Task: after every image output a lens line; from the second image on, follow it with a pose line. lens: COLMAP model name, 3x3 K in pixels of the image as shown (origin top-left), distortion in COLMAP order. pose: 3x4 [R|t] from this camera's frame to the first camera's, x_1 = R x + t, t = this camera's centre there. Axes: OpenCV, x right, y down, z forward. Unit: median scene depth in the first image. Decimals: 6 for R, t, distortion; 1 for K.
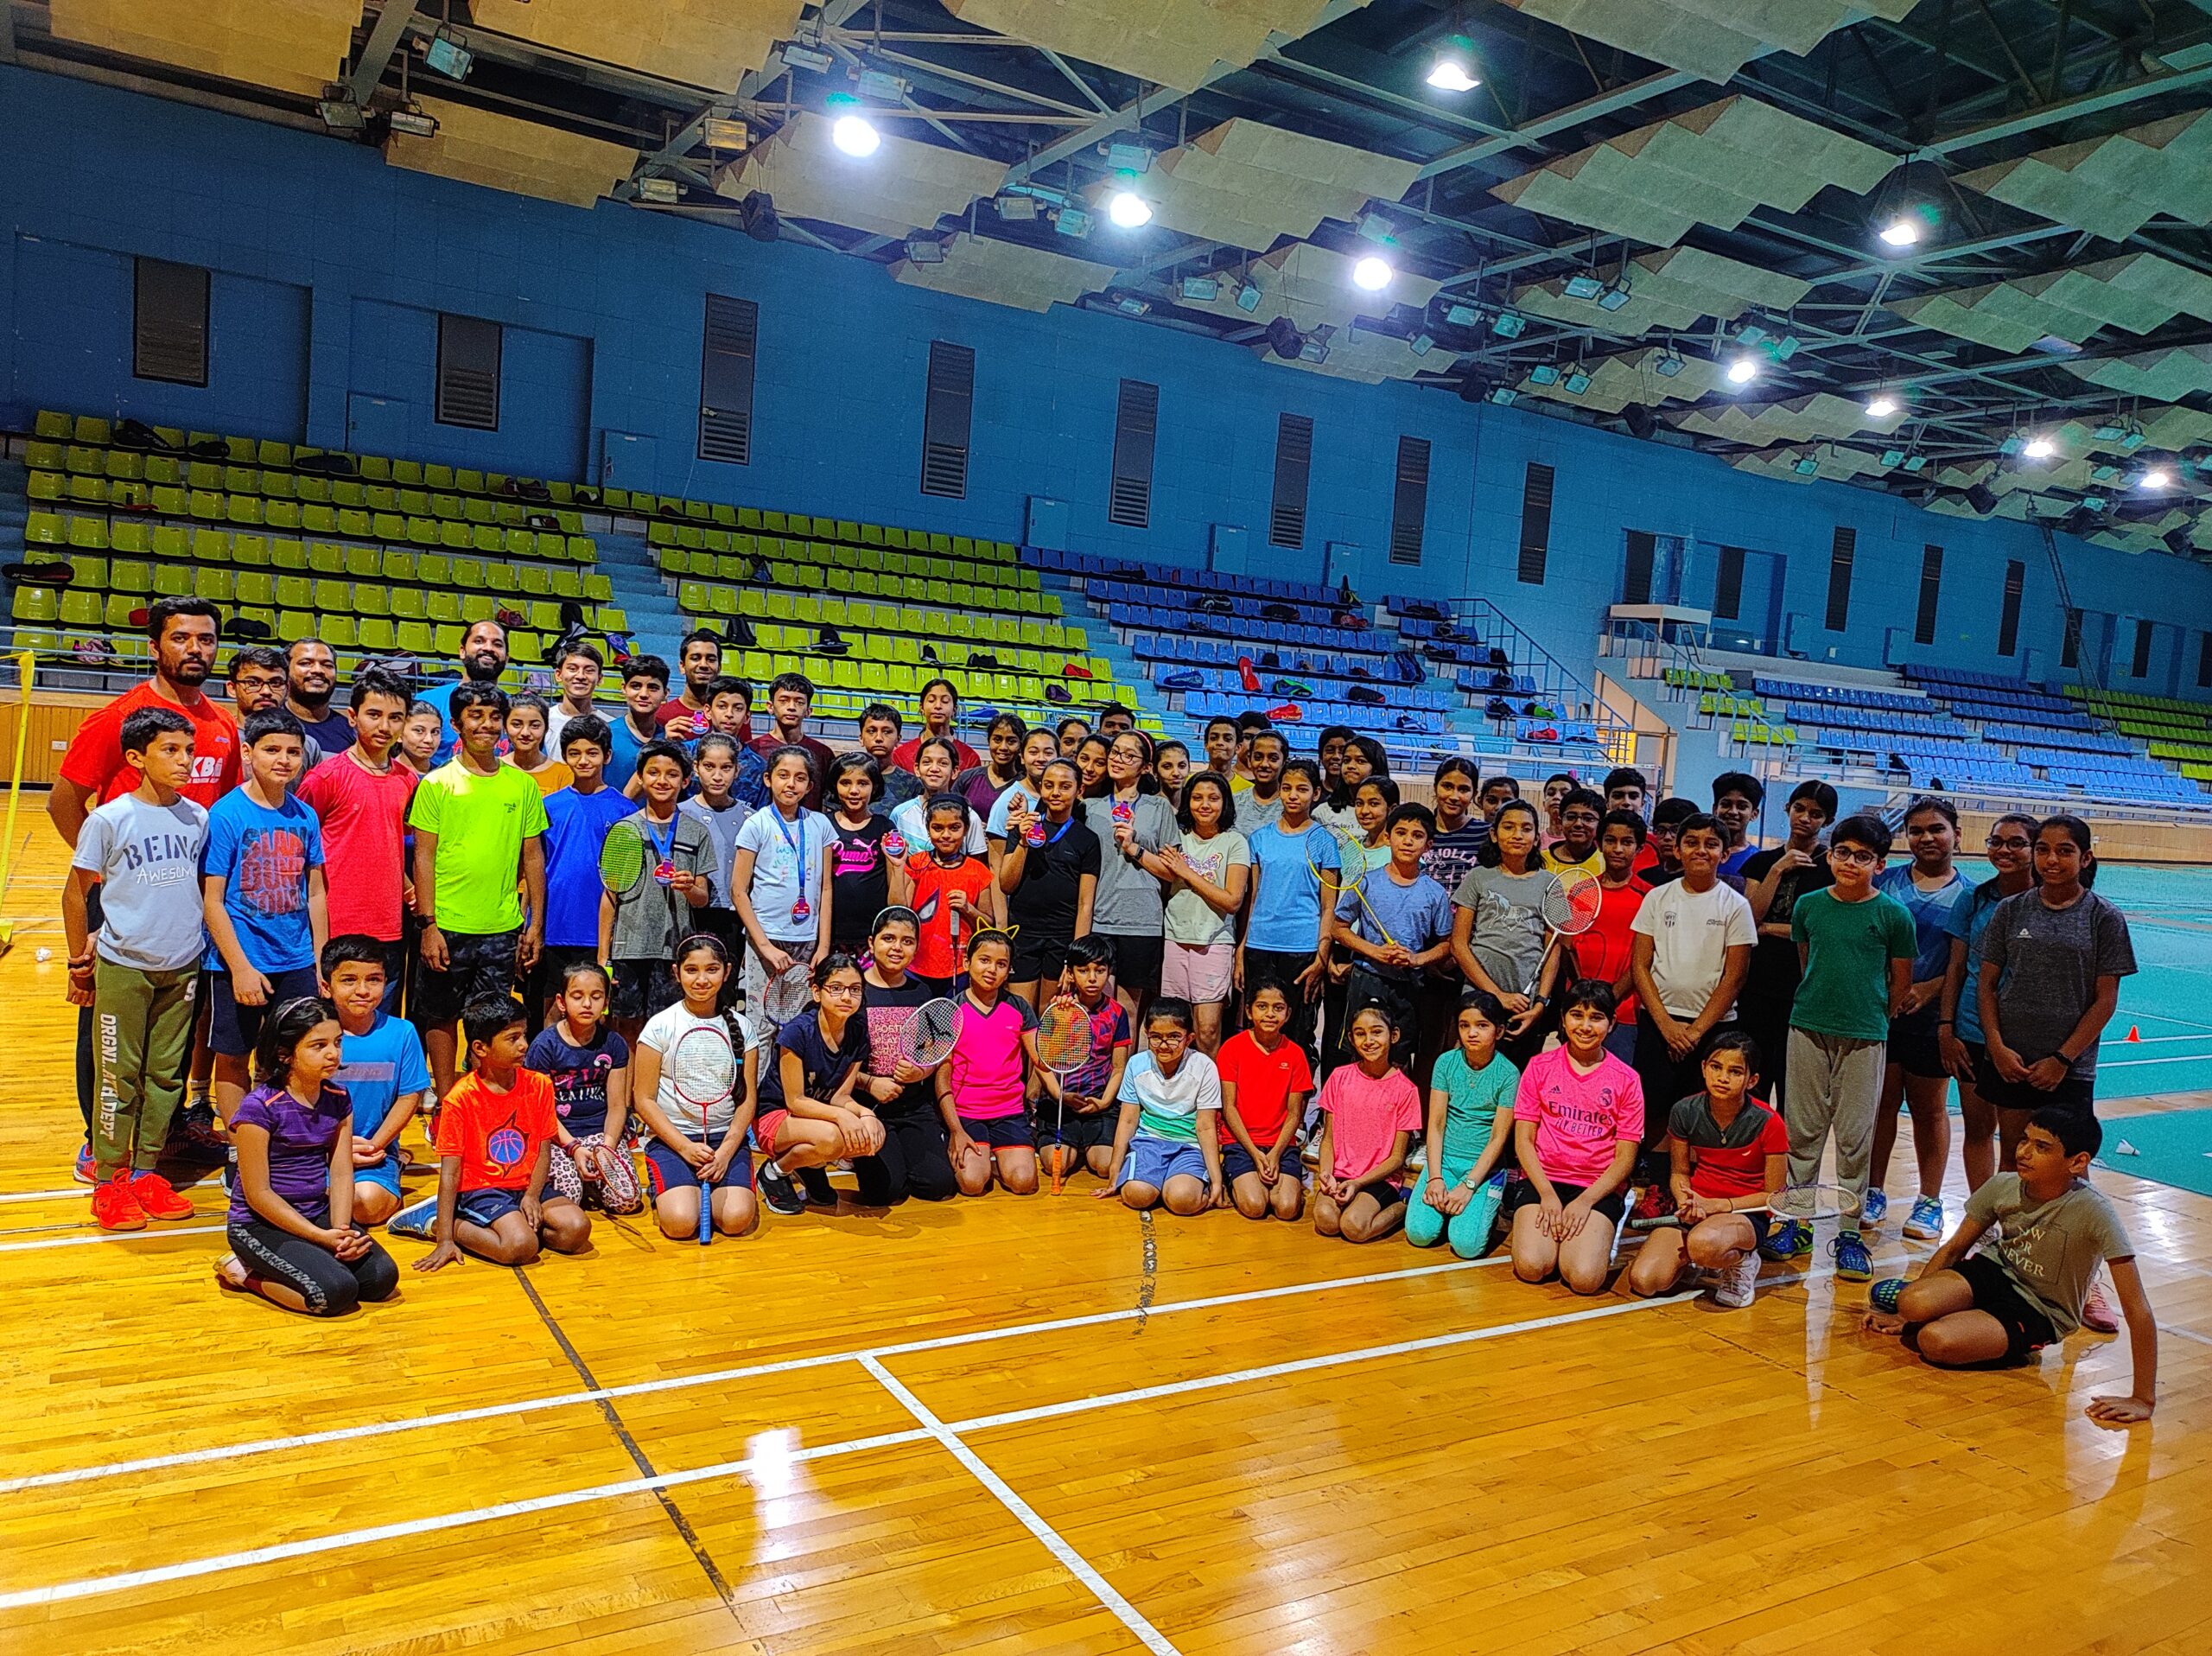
lens RADIAL K [[1620.3, 0, 1106.0], [0, 1620.3, 828.0], [0, 0, 1]] dist [0.000020, 0.003708]
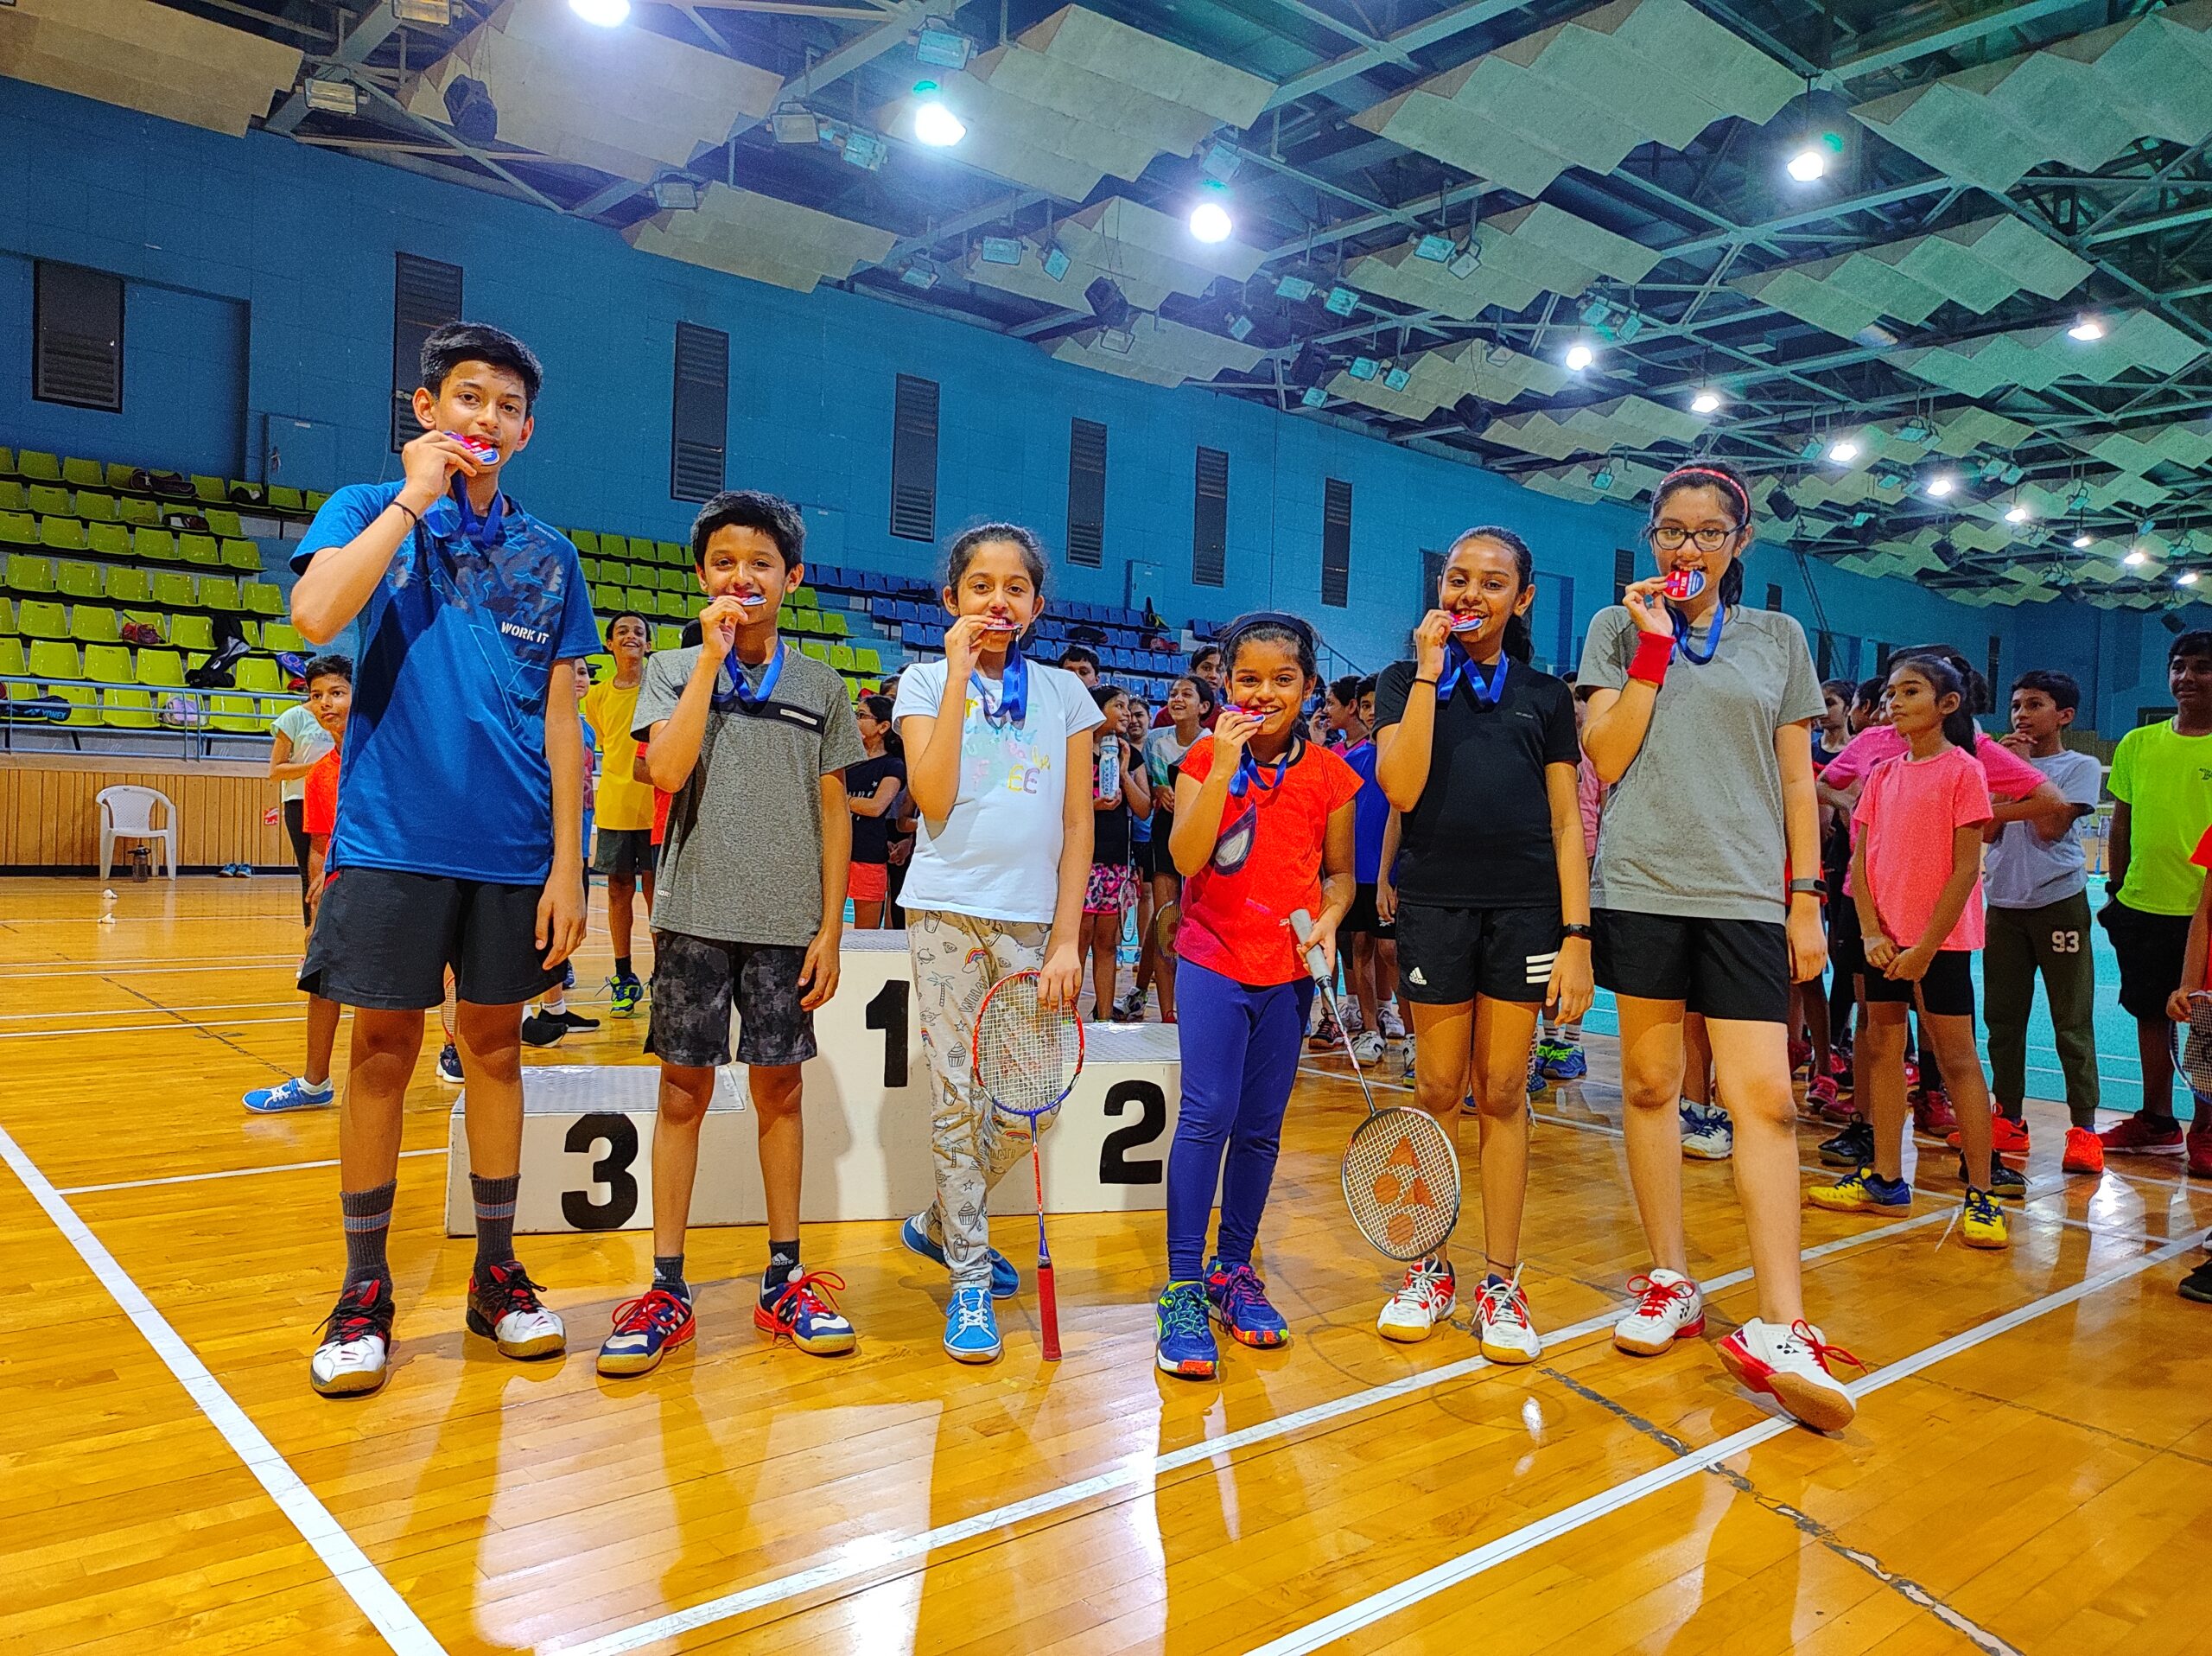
lens RADIAL K [[1620.3, 0, 1106.0], [0, 1620.3, 828.0], [0, 0, 1]] dist [0.000020, 0.003708]
pose [[0.984442, -0.042773, 0.170423, -0.047779], [0.050642, 0.997829, -0.042097, 0.013760], [-0.168252, 0.050073, 0.984471, 0.155299]]
